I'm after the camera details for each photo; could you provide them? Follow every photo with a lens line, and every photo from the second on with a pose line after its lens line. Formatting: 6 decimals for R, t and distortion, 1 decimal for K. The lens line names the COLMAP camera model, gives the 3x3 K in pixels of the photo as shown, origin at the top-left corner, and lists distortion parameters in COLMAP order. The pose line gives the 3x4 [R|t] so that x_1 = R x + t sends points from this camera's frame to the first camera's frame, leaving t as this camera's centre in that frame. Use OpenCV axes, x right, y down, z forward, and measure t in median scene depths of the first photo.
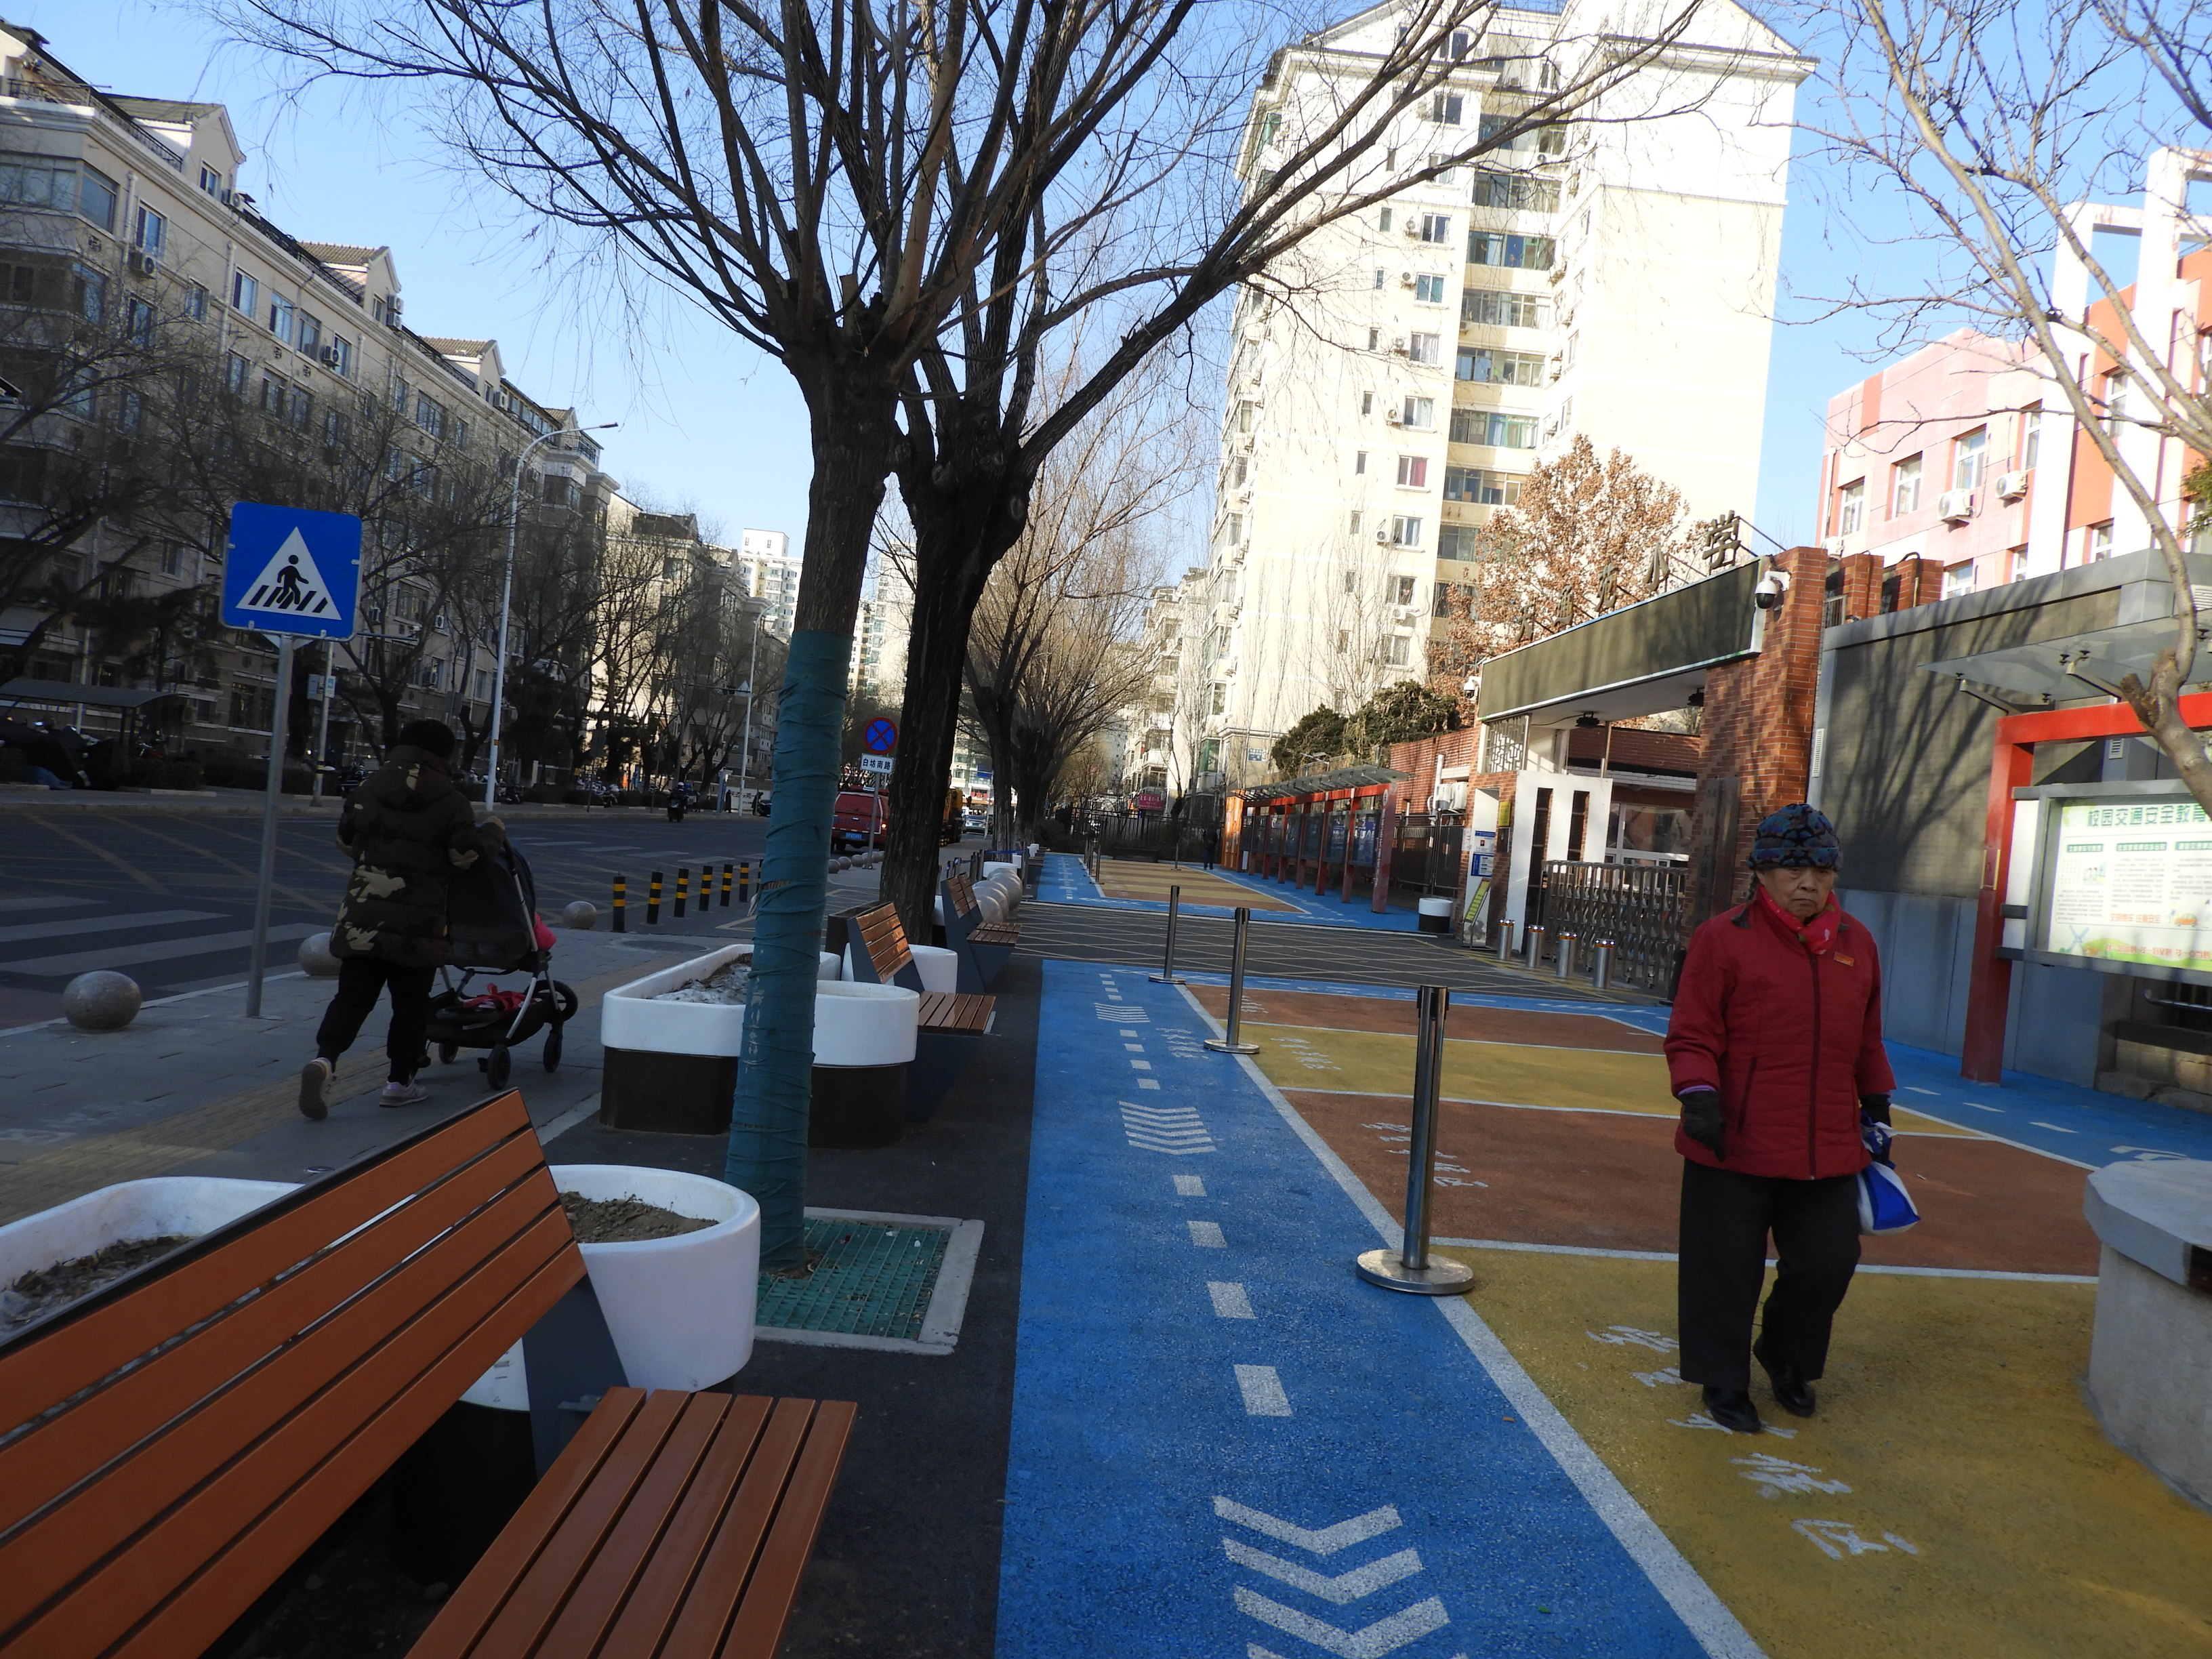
lens RADIAL K [[1525.8, 0, 1106.0], [0, 1525.8, 829.5], [0, 0, 1]] dist [-0.008370, 0.001656]
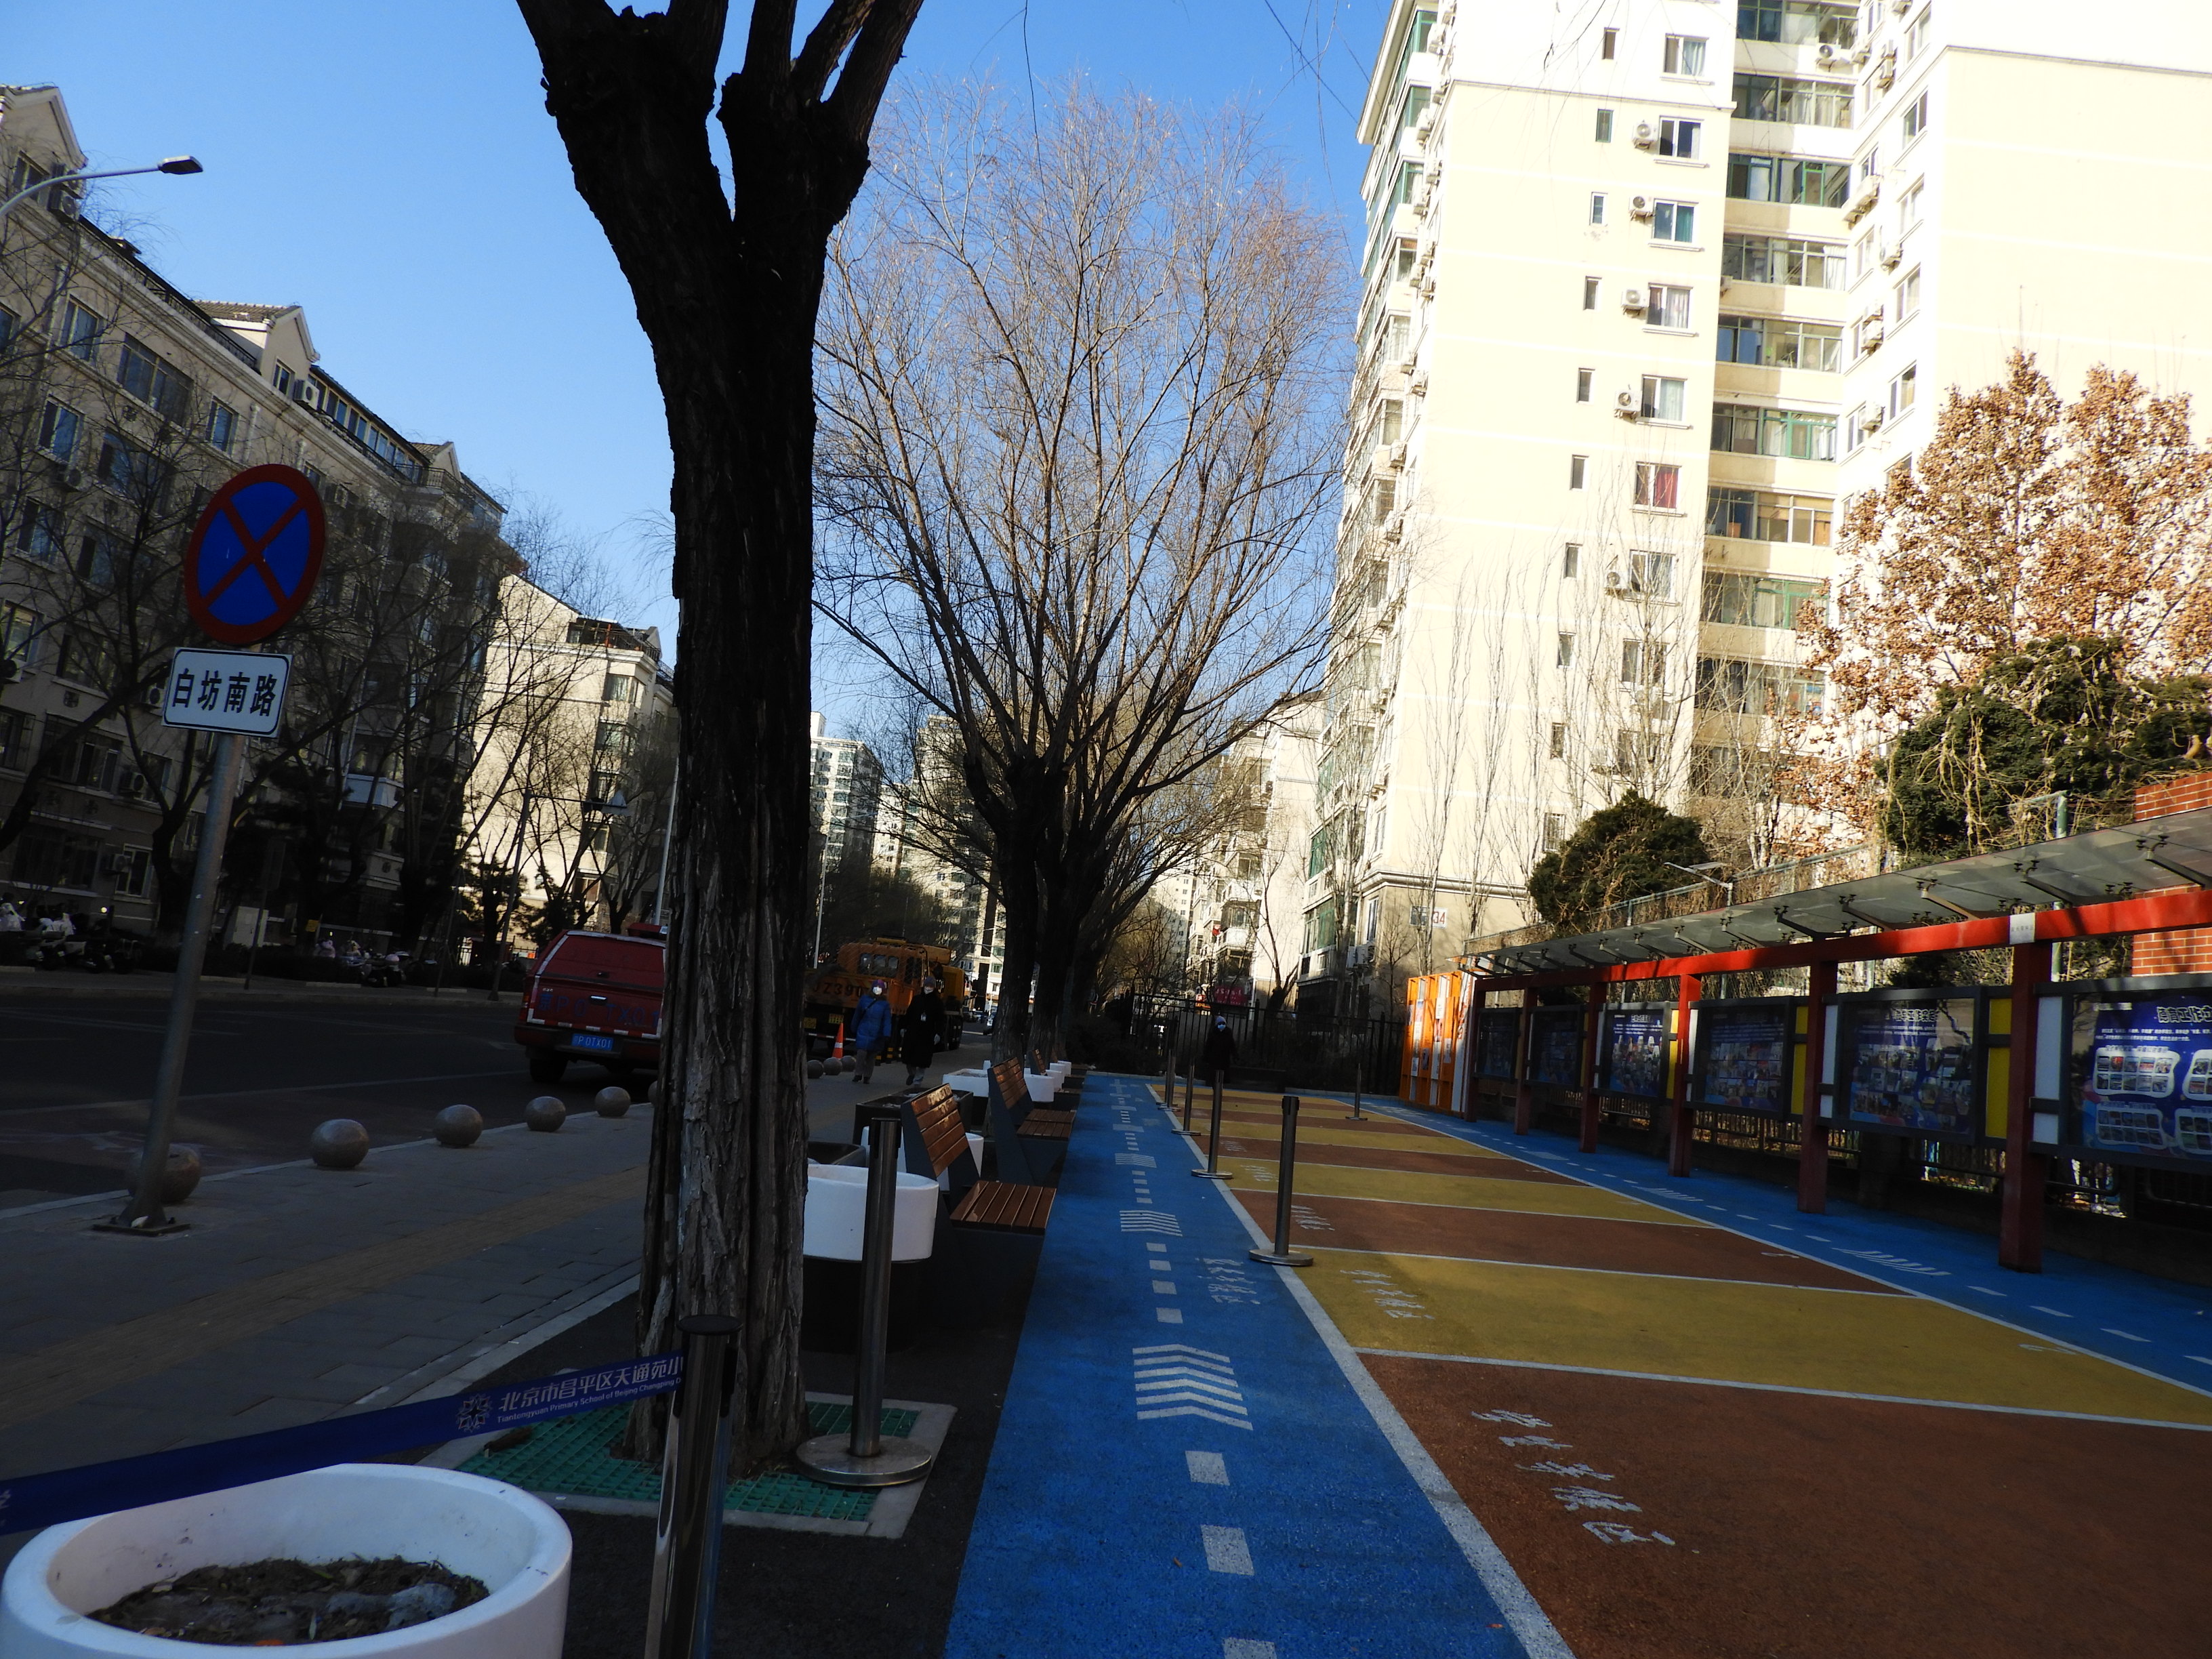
lens RADIAL K [[1525.8, 0, 1106.0], [0, 1525.8, 829.5], [0, 0, 1]] dist [-0.008370, 0.001656]
pose [[0.999420, 0.007524, -0.033202, -0.011744], [-0.011844, 0.991194, -0.131885, 0.000073], [0.031917, 0.132201, 0.990709, 0.357172]]
